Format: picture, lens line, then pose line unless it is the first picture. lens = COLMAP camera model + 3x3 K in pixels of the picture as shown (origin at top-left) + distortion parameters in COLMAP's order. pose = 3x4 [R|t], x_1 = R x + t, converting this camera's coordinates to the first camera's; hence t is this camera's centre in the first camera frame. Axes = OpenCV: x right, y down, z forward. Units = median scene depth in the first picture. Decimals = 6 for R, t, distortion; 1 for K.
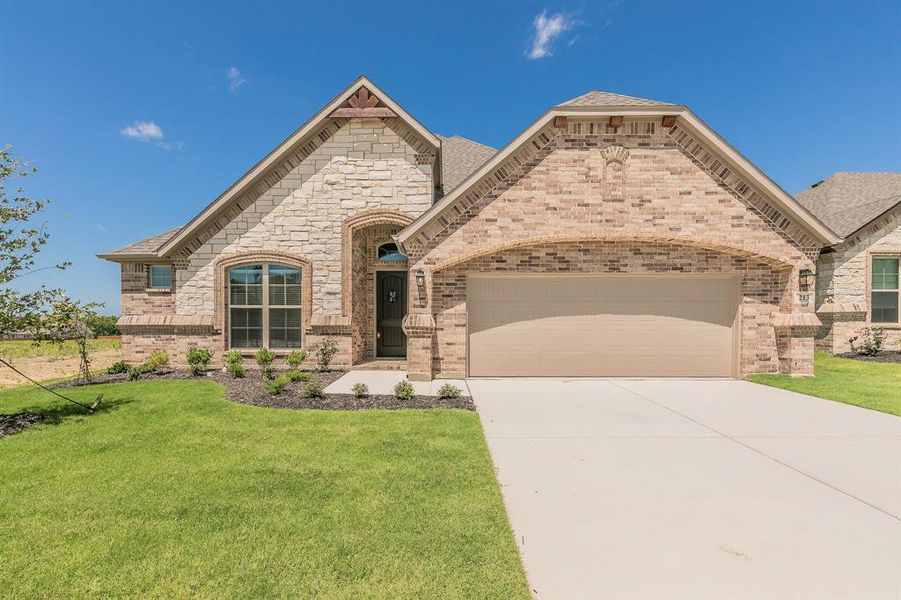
lens RADIAL K [[411.0, 0, 450.8], [0, 411.0, 333.5], [0, 0, 1]] dist [0.002116, 0.000254]
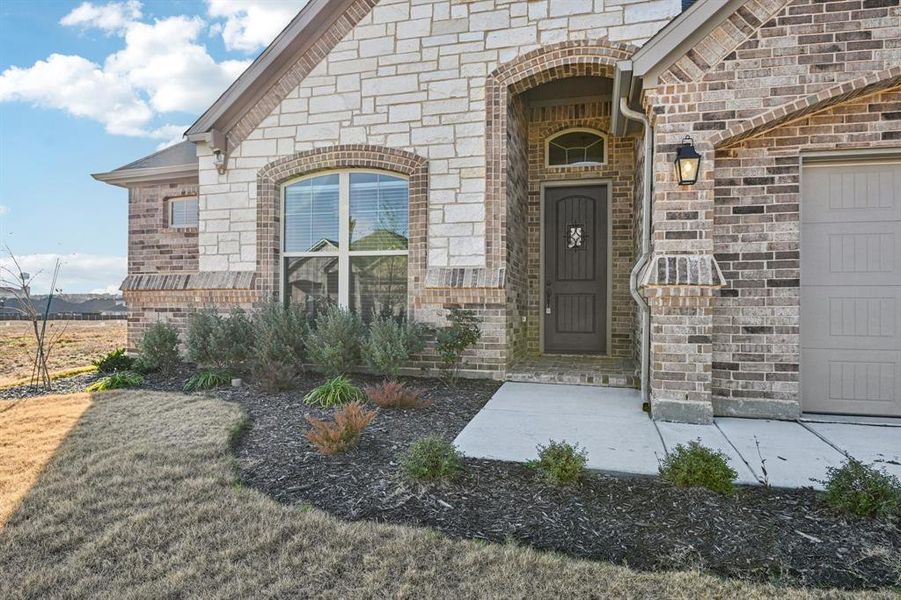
lens RADIAL K [[536.1, 0, 453.4], [0, 536.1, 307.3], [0, 0, 1]] dist [-0.004219, -0.022893]
pose [[0.963542, 0.003394, -0.267535, -0.146023], [-0.007646, 0.999860, -0.014852, 0.013814], [0.267447, 0.016356, 0.963434, 0.419788]]
